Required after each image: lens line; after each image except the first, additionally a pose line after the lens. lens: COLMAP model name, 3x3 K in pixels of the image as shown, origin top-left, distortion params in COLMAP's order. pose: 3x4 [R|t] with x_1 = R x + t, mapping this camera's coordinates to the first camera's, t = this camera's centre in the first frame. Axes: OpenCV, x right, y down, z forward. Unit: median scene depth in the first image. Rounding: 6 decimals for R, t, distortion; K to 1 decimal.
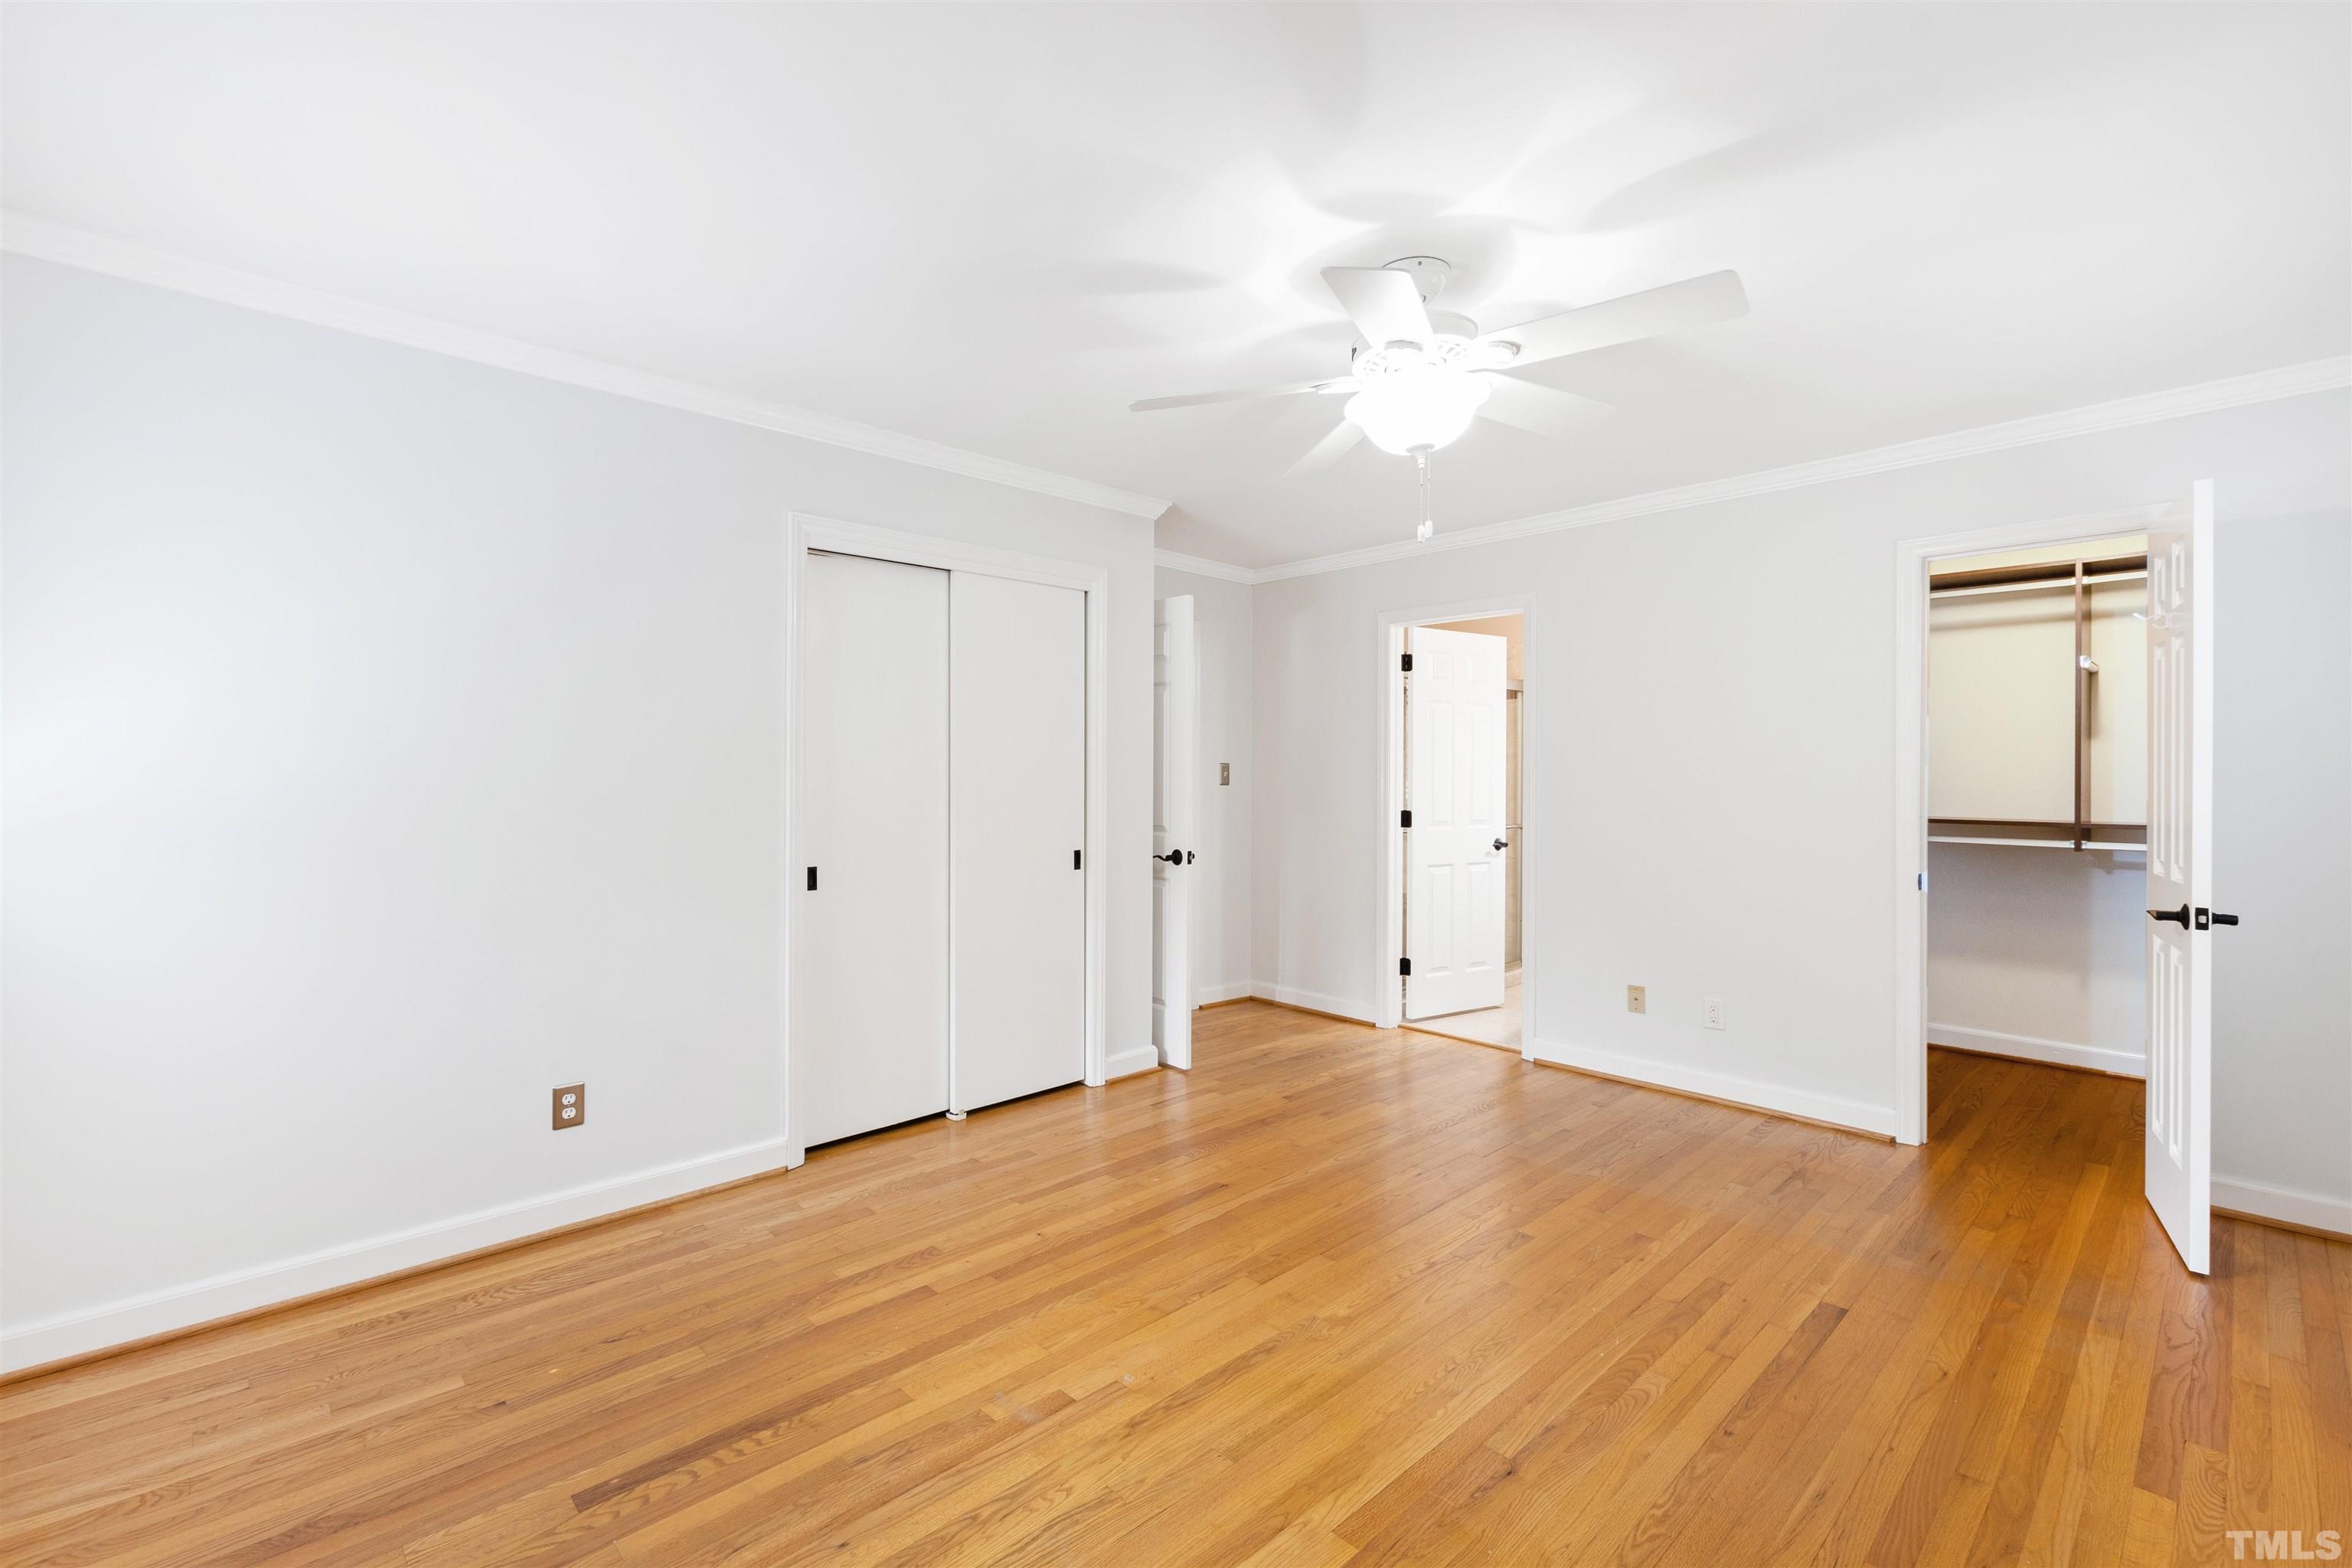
lens RADIAL K [[1029.9, 0, 1176.5], [0, 1029.9, 780.5], [0, 0, 1]] dist [0.000751, -0.003023]
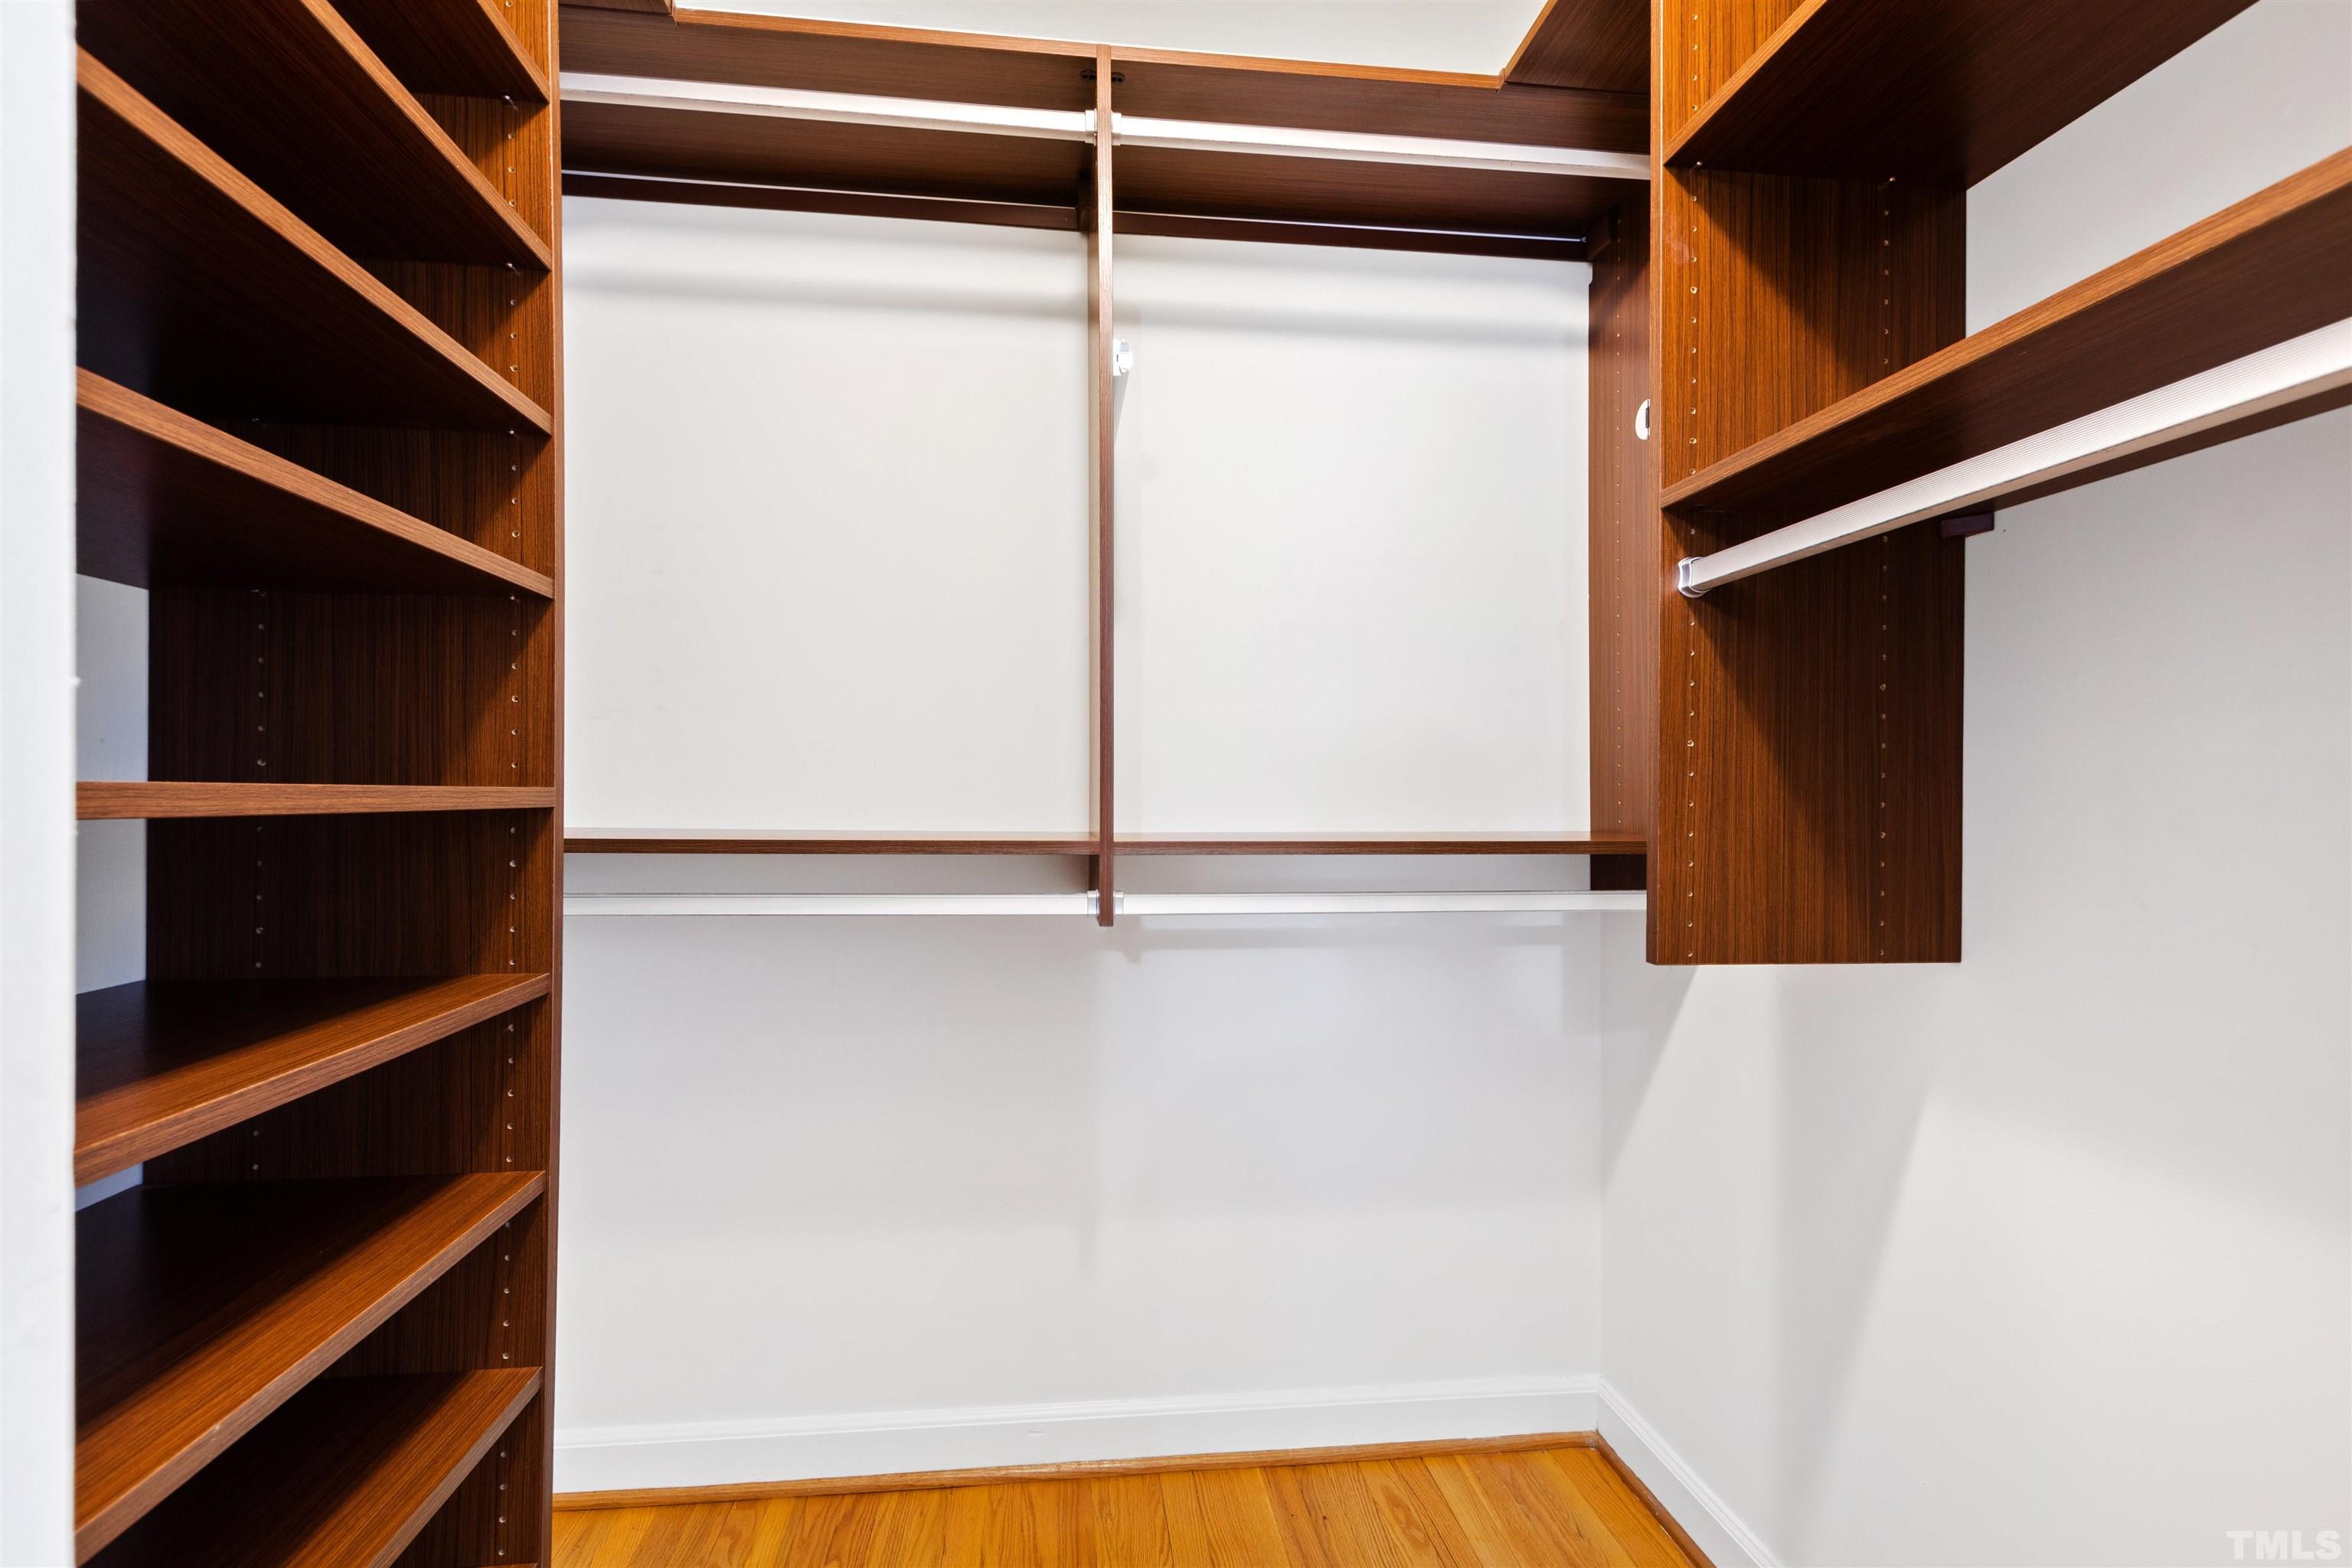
lens RADIAL K [[1029.9, 0, 1171.1], [0, 1029.9, 791.8], [0, 0, 1]] dist [0.000751, -0.003023]
pose [[0.601003, -0.003550, 0.799239, 0.610702], [0.009570, 0.999950, -0.002754, 0.025675], [-0.799190, 0.009304, 0.601007, 0.769319]]
